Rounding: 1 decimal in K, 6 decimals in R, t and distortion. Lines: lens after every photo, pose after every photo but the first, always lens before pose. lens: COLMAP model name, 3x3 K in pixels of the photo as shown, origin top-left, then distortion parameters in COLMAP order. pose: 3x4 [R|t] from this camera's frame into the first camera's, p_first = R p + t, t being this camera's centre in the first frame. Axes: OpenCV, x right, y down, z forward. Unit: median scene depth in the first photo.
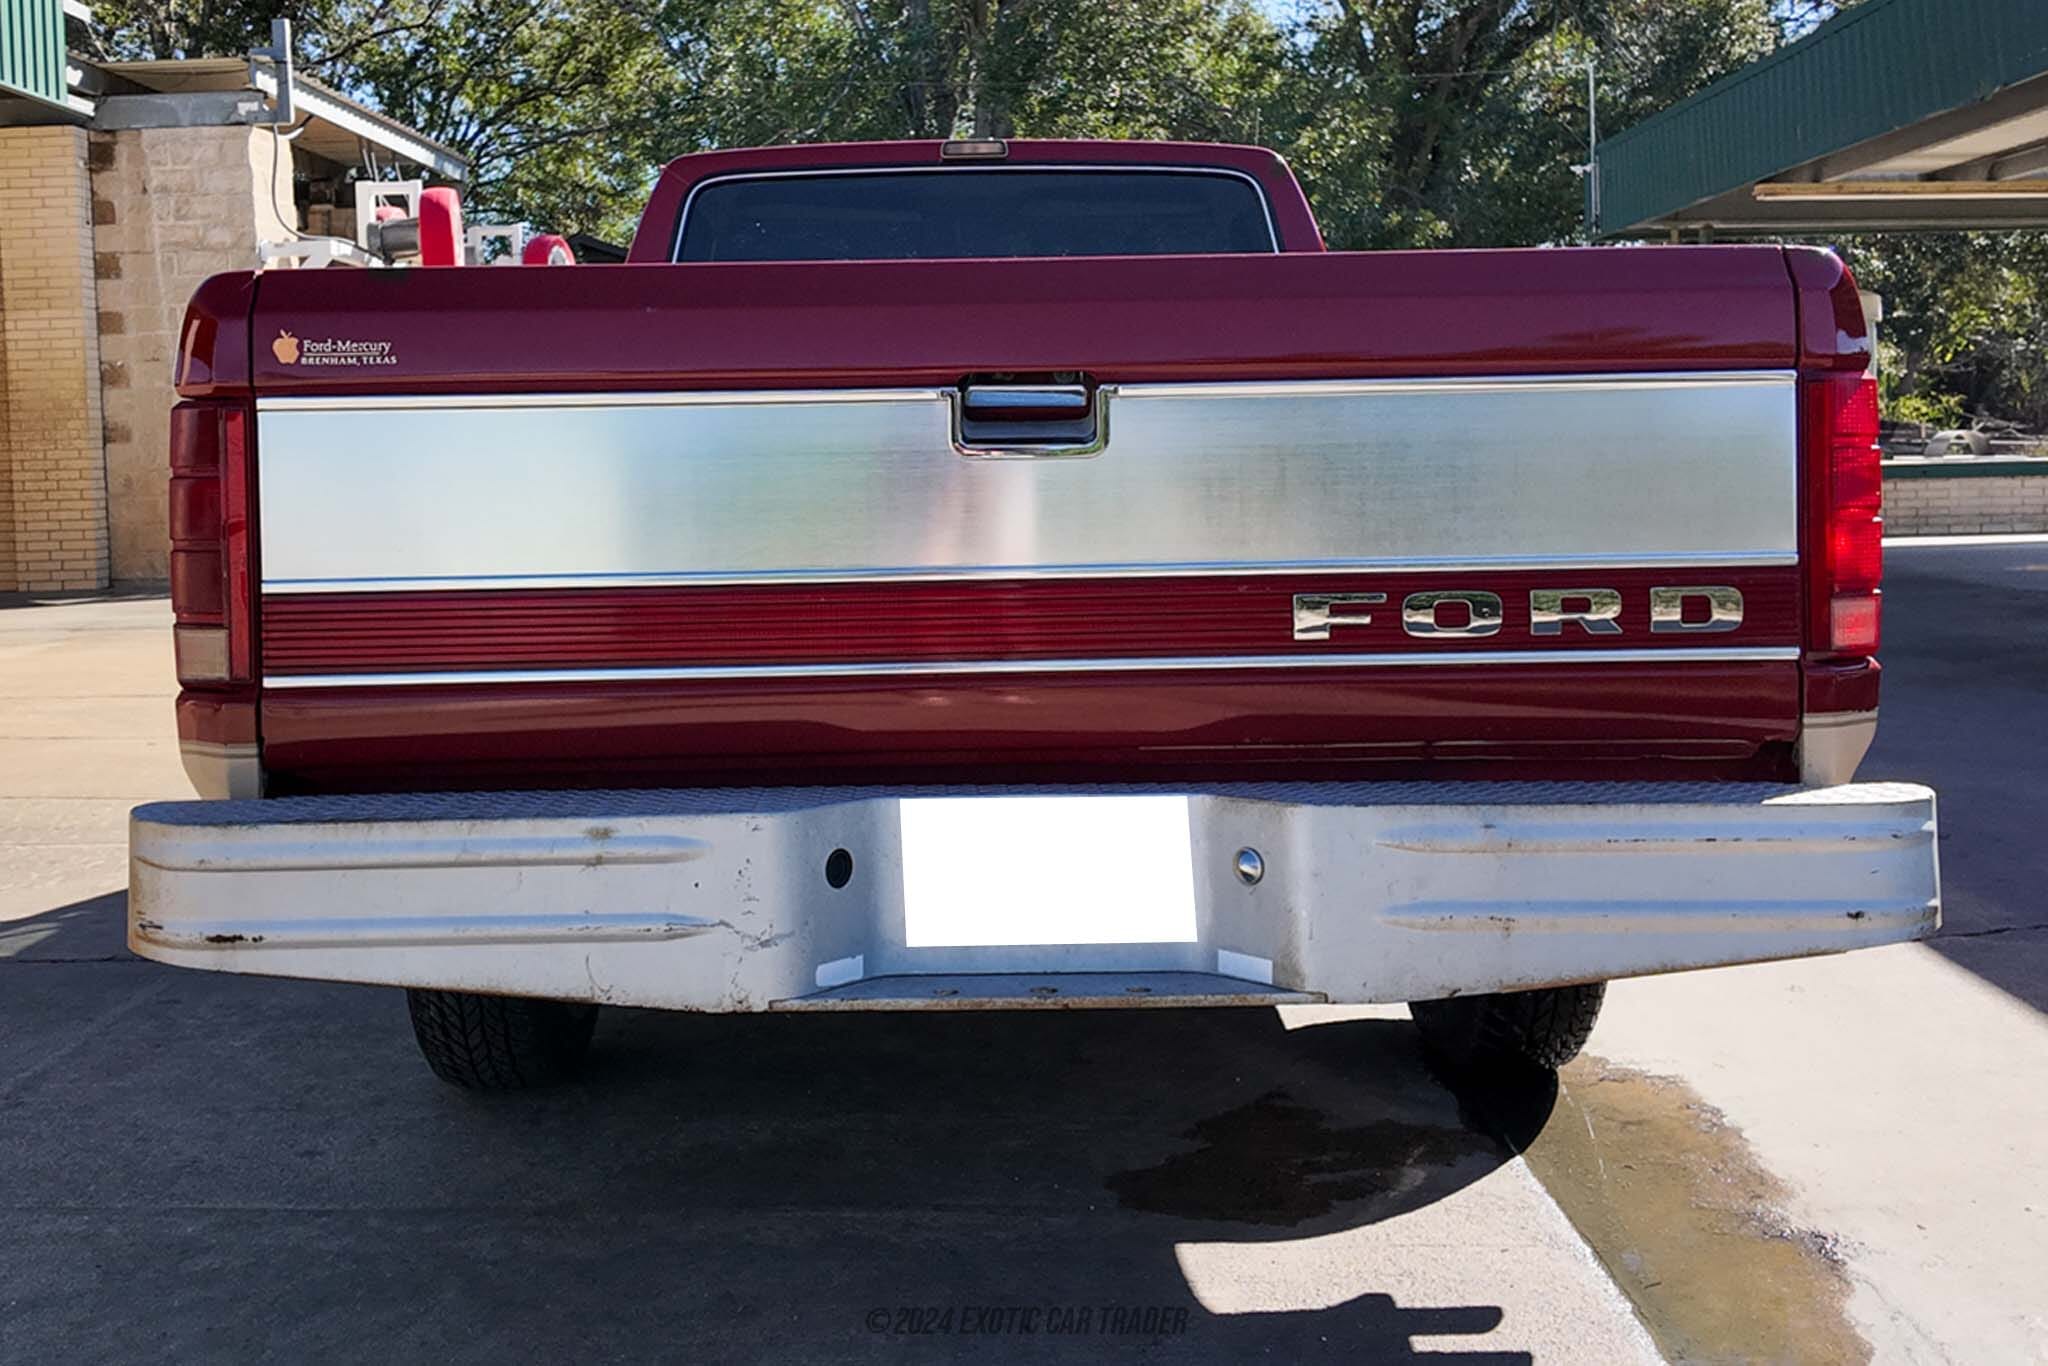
lens RADIAL K [[2094.2, 0, 1019.7], [0, 2094.2, 535.8], [0, 0, 1]] dist [0.135588, -0.277393]
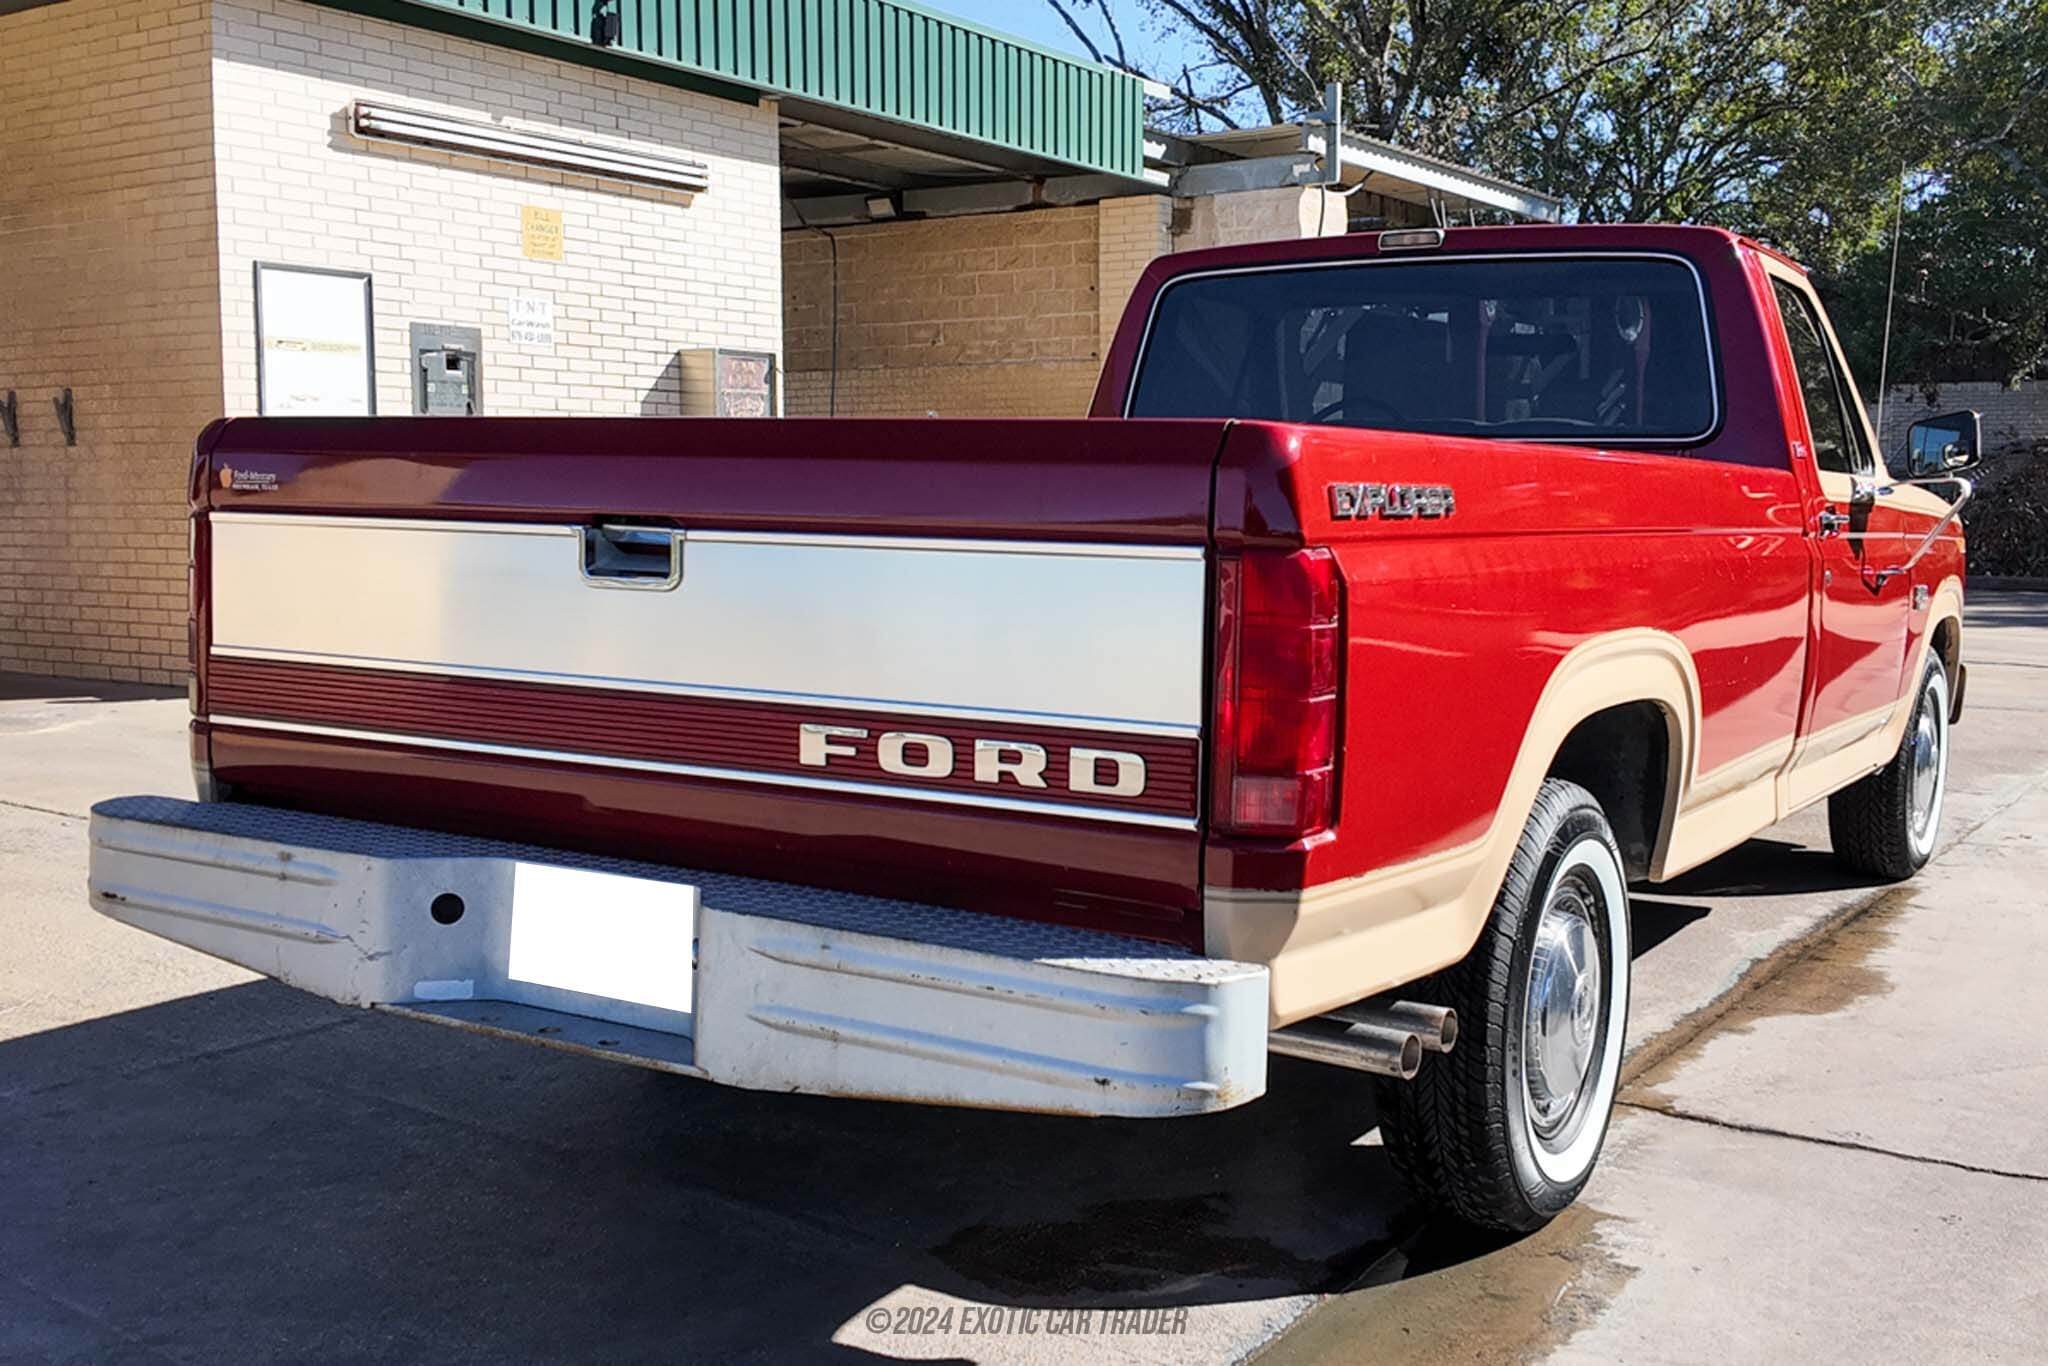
lens RADIAL K [[2116.6, 0, 1097.5], [0, 2116.6, 673.8], [0, 0, 1]] dist [0.115145, -0.016145]
pose [[0.845455, 0.079206, -0.528141, 0.848318], [-0.051297, 0.996412, 0.067315, -0.081604], [0.531578, -0.029819, 0.846484, 0.120193]]
